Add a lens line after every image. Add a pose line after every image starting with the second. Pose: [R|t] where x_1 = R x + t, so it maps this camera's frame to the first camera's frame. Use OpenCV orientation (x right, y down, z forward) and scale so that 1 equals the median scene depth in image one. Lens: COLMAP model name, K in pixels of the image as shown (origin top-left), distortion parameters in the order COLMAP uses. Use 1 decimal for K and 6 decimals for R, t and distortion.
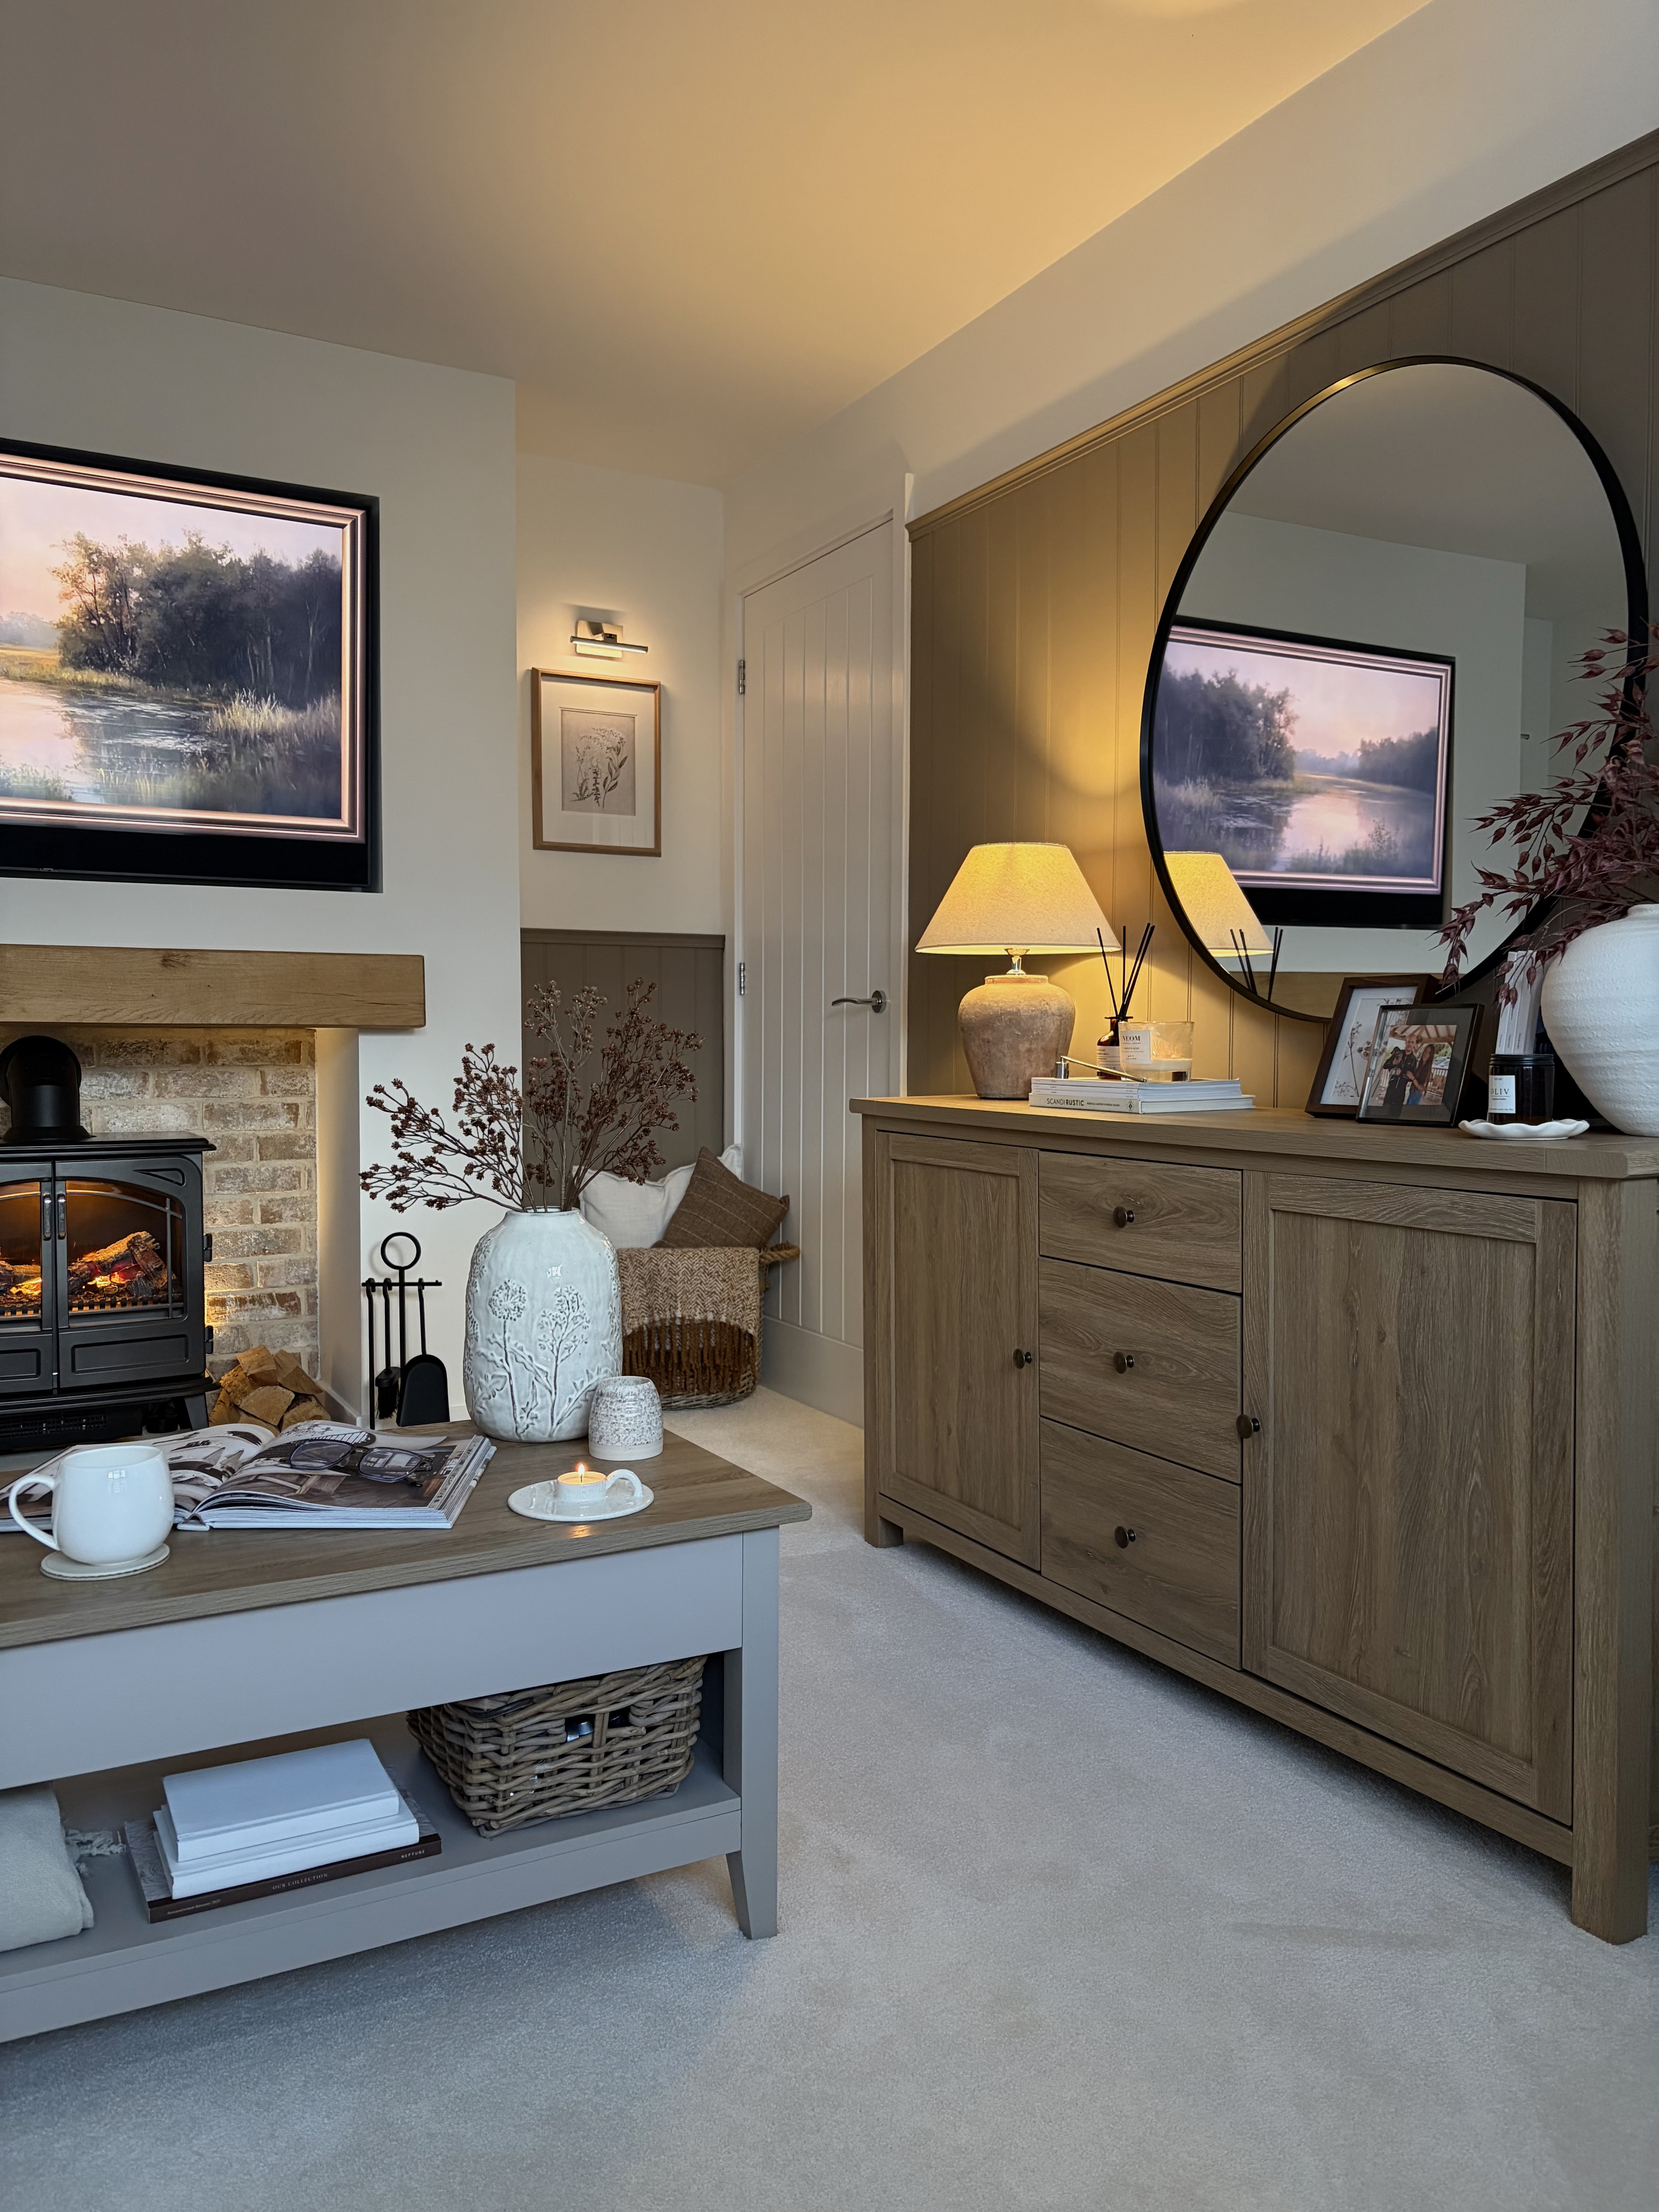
lens RADIAL K [[1678.9, 0, 805.6], [0, 1678.9, 1111.7], [0, 0, 1]] dist [0.026511, -0.003301]
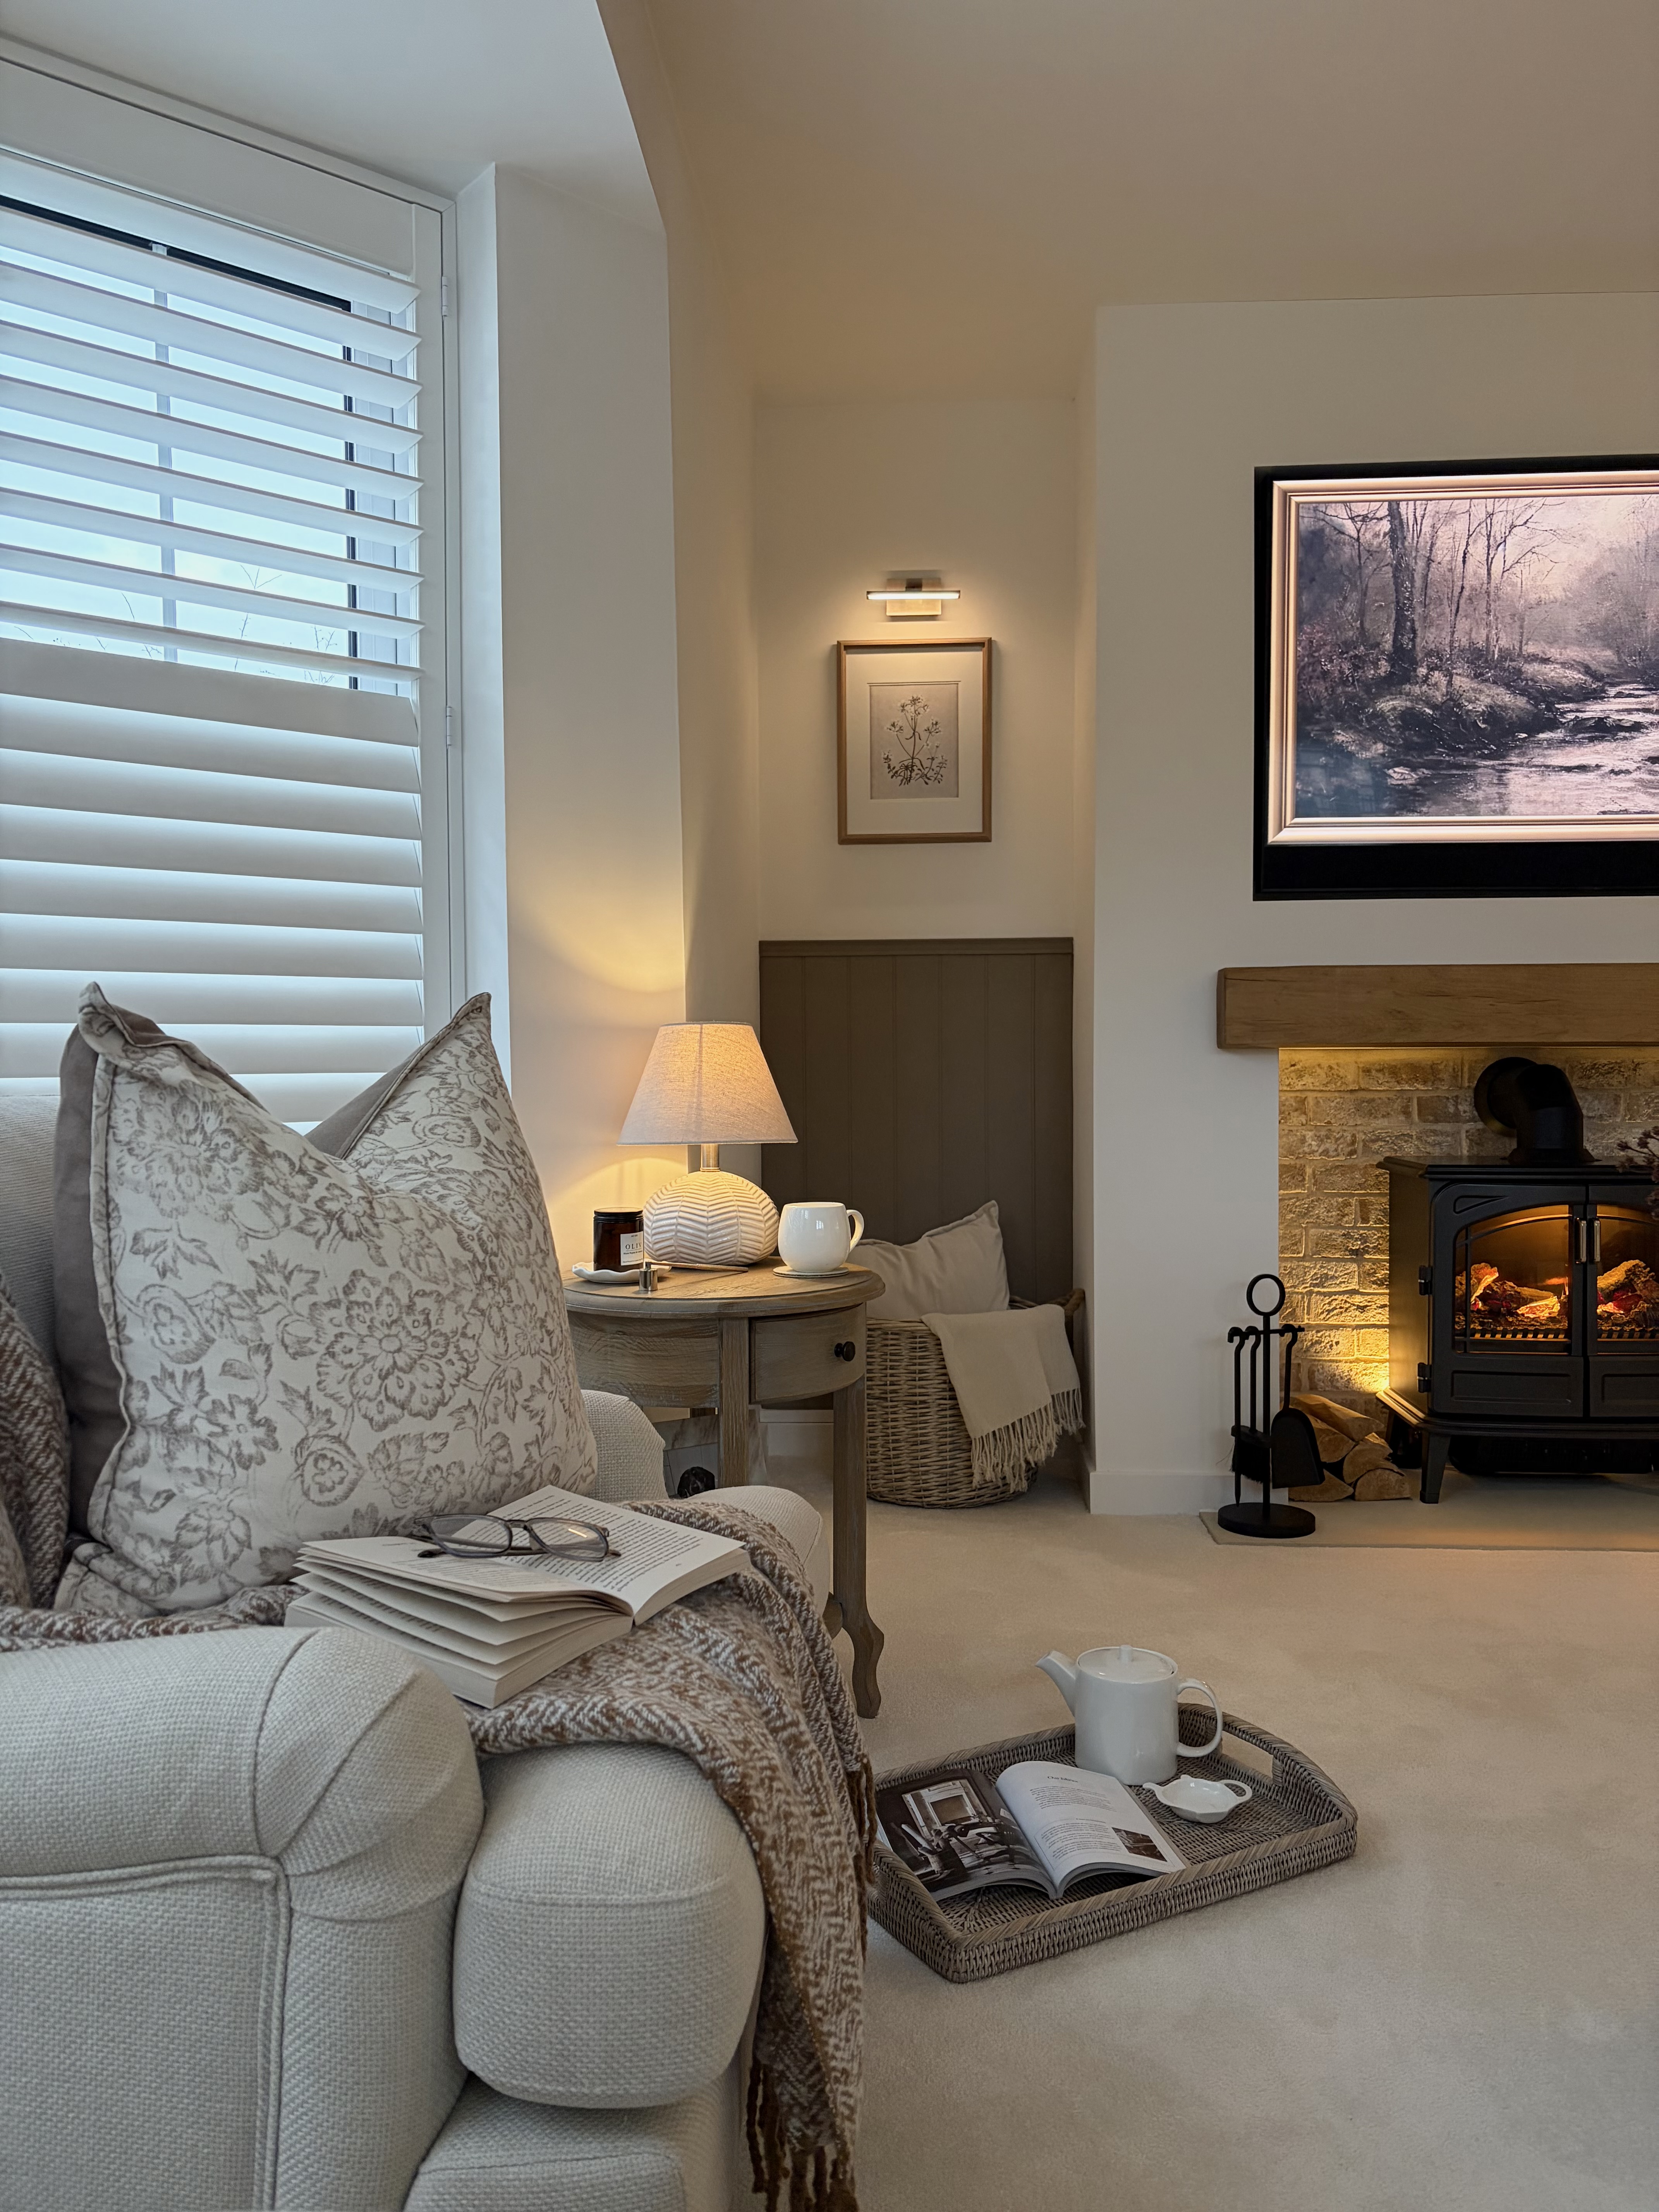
lens RADIAL K [[1678.9, 0, 805.6], [0, 1678.9, 1111.7], [0, 0, 1]] dist [0.026511, -0.003301]
pose [[0.855861, 0.005559, -0.517176, -0.295760], [-0.014895, 0.999792, -0.013903, 0.007060], [0.516991, 0.019602, 0.855766, -0.067991]]
